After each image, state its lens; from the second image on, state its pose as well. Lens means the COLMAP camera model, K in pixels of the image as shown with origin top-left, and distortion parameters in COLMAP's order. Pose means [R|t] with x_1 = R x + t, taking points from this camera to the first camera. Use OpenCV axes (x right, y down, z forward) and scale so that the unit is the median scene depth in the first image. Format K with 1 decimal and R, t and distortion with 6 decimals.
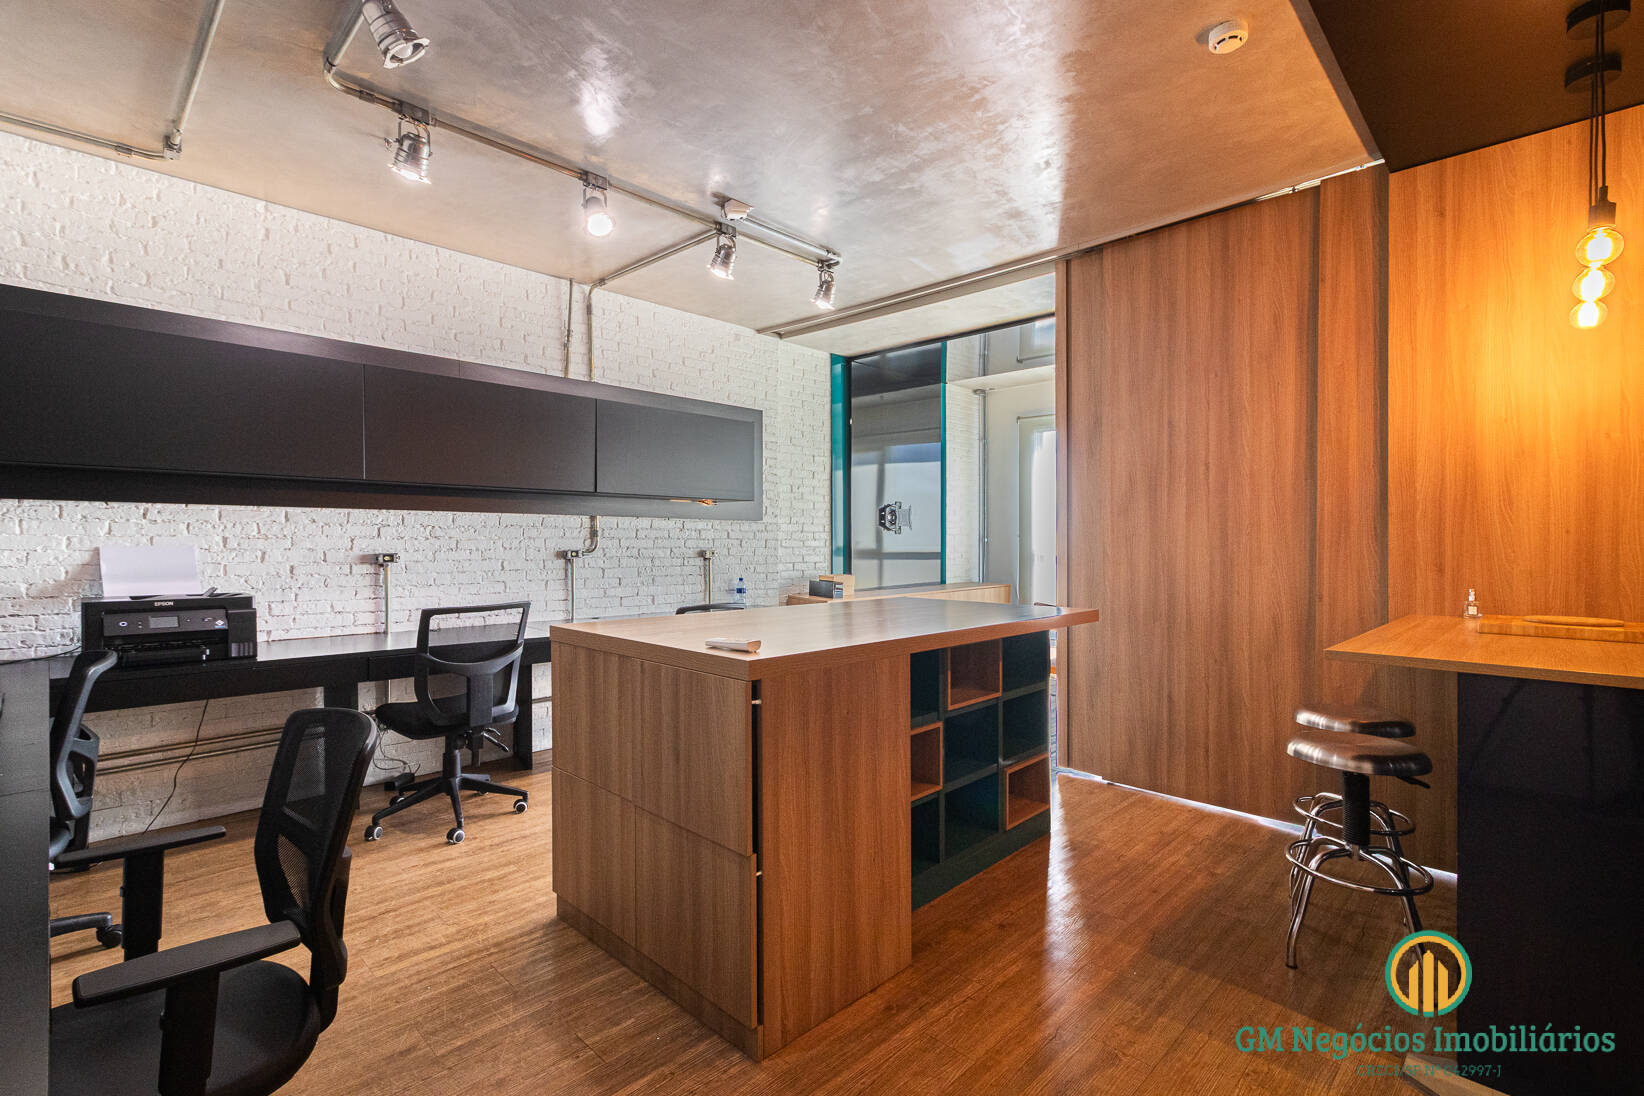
lens RADIAL K [[753.3, 0, 807.0], [0, 753.3, 542.1], [0, 0, 1]] dist [-0.000207, 0.000045]
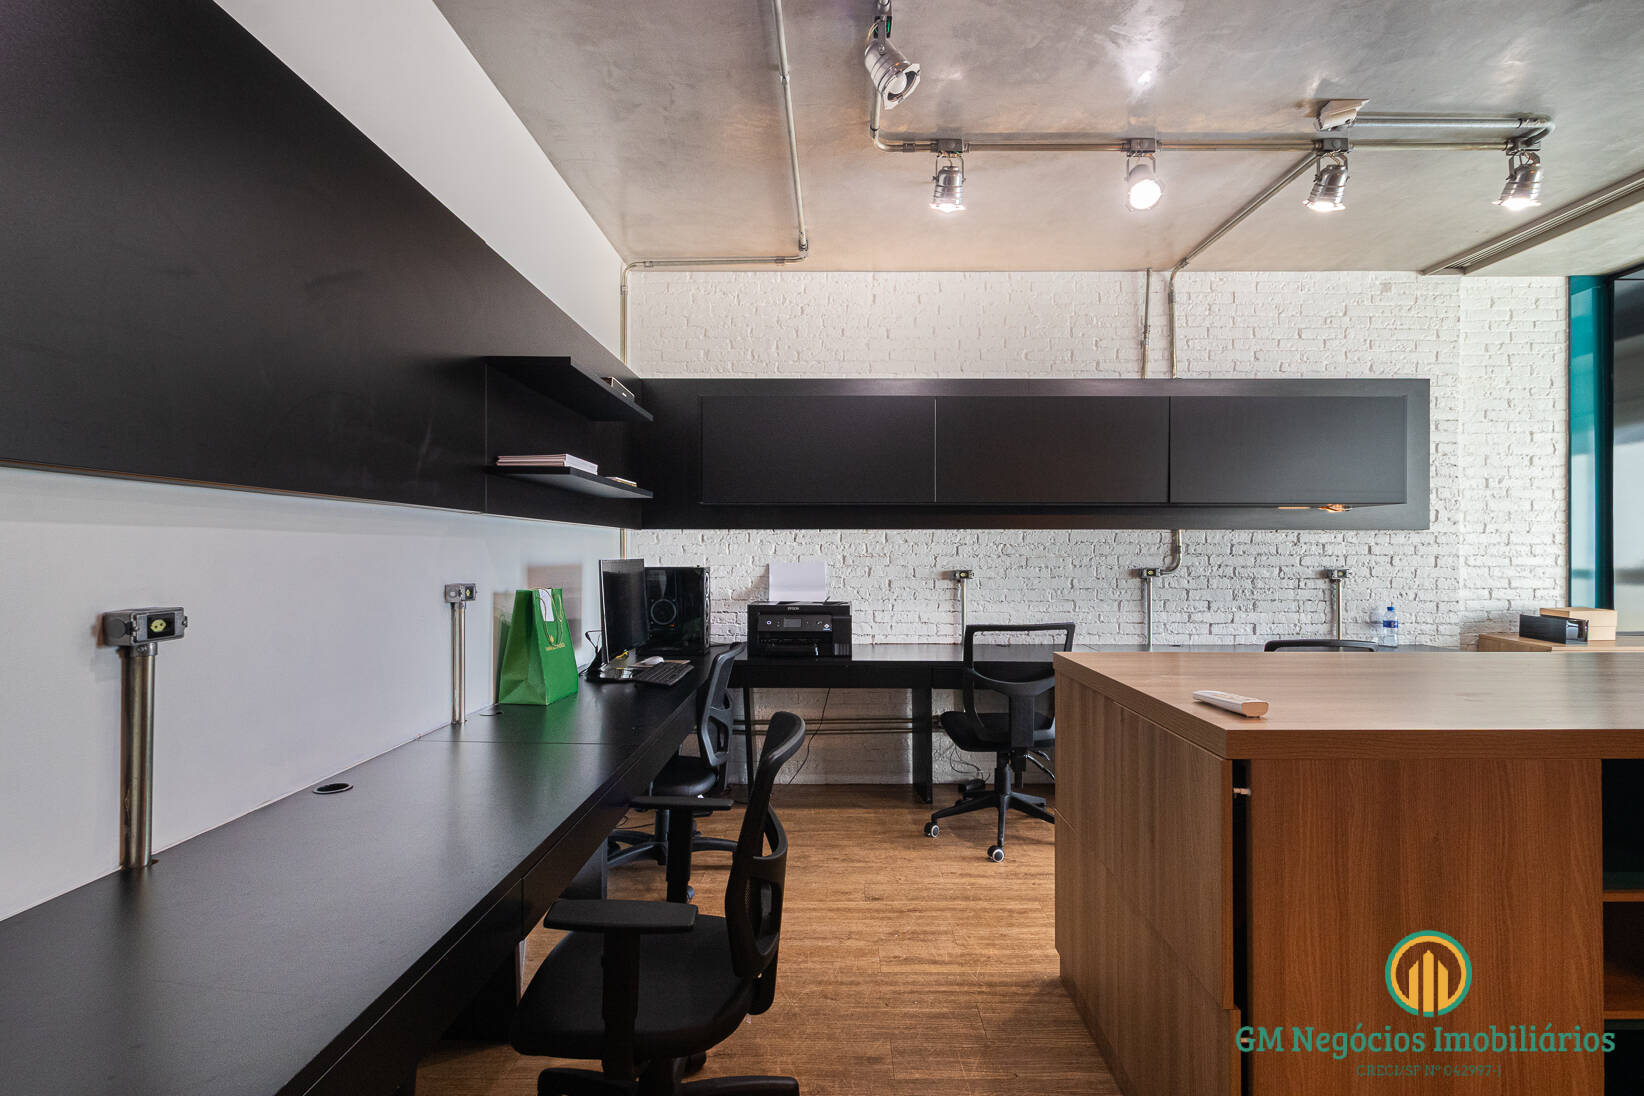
lens RADIAL K [[755.5, 0, 840.7], [0, 755.5, 556.9], [0, 0, 1]] dist [0.001991, 0.000623]
pose [[0.709857, -0.002716, -0.704341, 0.084115], [0.001107, 0.999996, -0.002741, -0.001145], [0.704345, 0.001166, 0.709856, 0.126229]]
